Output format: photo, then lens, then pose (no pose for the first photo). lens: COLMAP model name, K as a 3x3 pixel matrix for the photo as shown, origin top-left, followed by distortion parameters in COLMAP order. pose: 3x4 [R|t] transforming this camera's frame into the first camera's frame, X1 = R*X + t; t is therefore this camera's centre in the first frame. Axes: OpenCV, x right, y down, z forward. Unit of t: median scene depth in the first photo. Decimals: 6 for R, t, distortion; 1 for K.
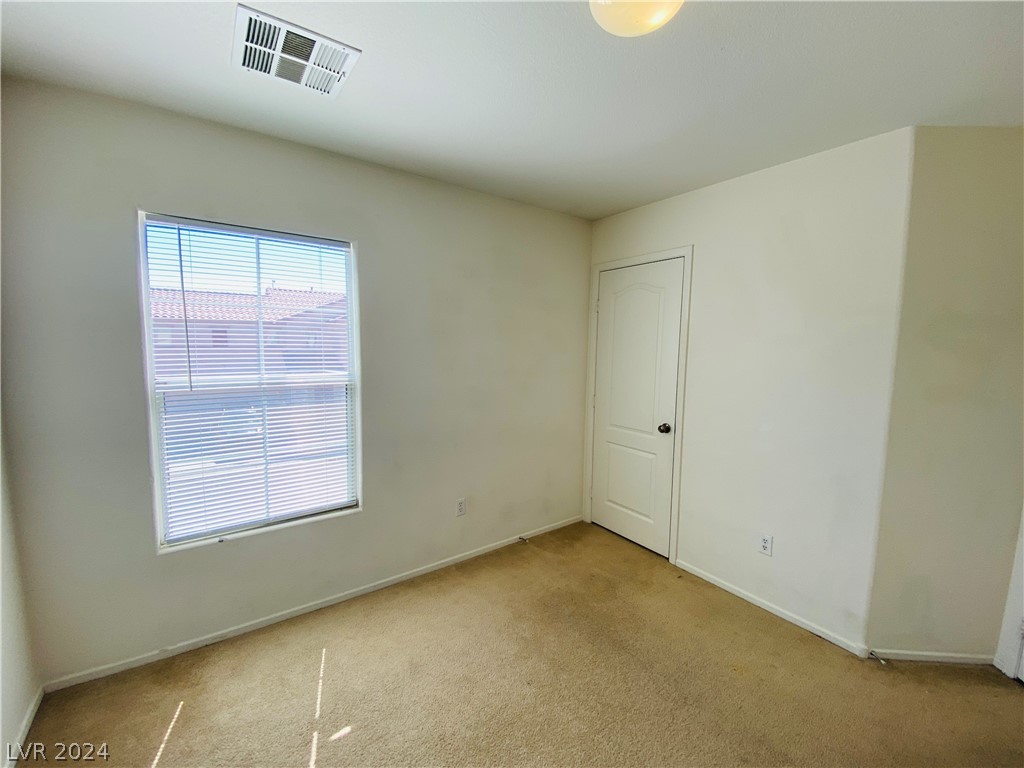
lens RADIAL K [[416.0, 0, 512.0], [0, 416.0, 384.0], [0, 0, 1]] dist [0.030098, -0.025065]
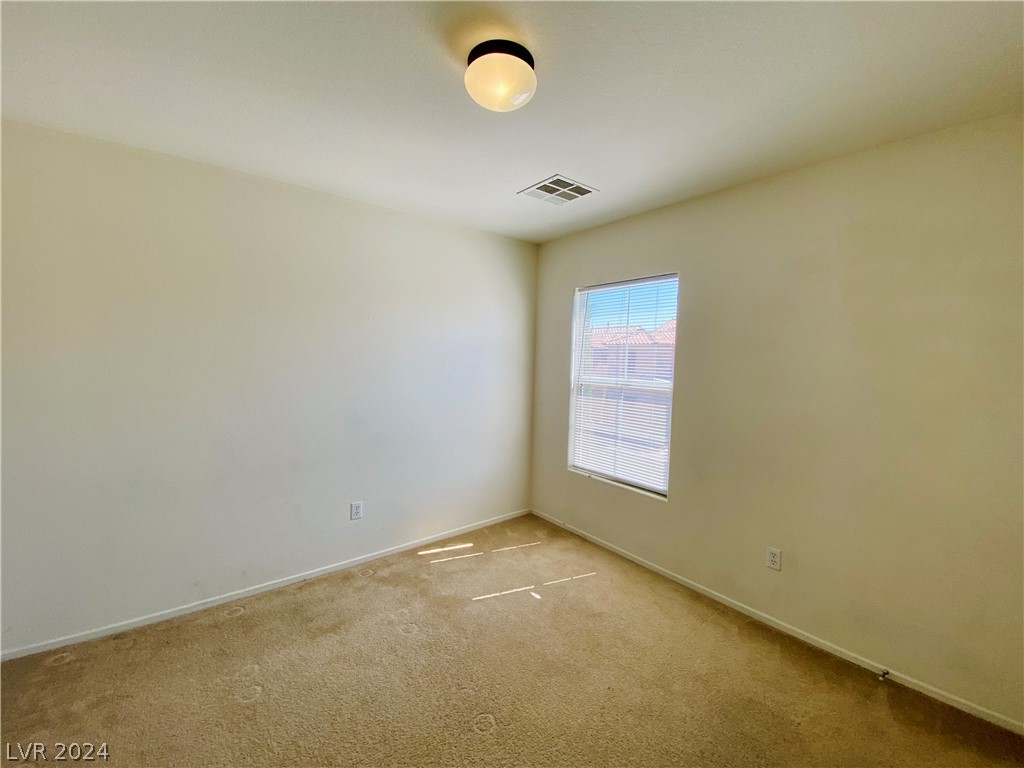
lens RADIAL K [[416.0, 0, 512.0], [0, 416.0, 384.0], [0, 0, 1]] dist [0.030098, -0.025065]
pose [[0.053752, 0.057205, -0.996914, 0.793227], [-0.117571, 0.991776, 0.050571, -0.029338], [0.991609, 0.114490, 0.060036, 0.499395]]
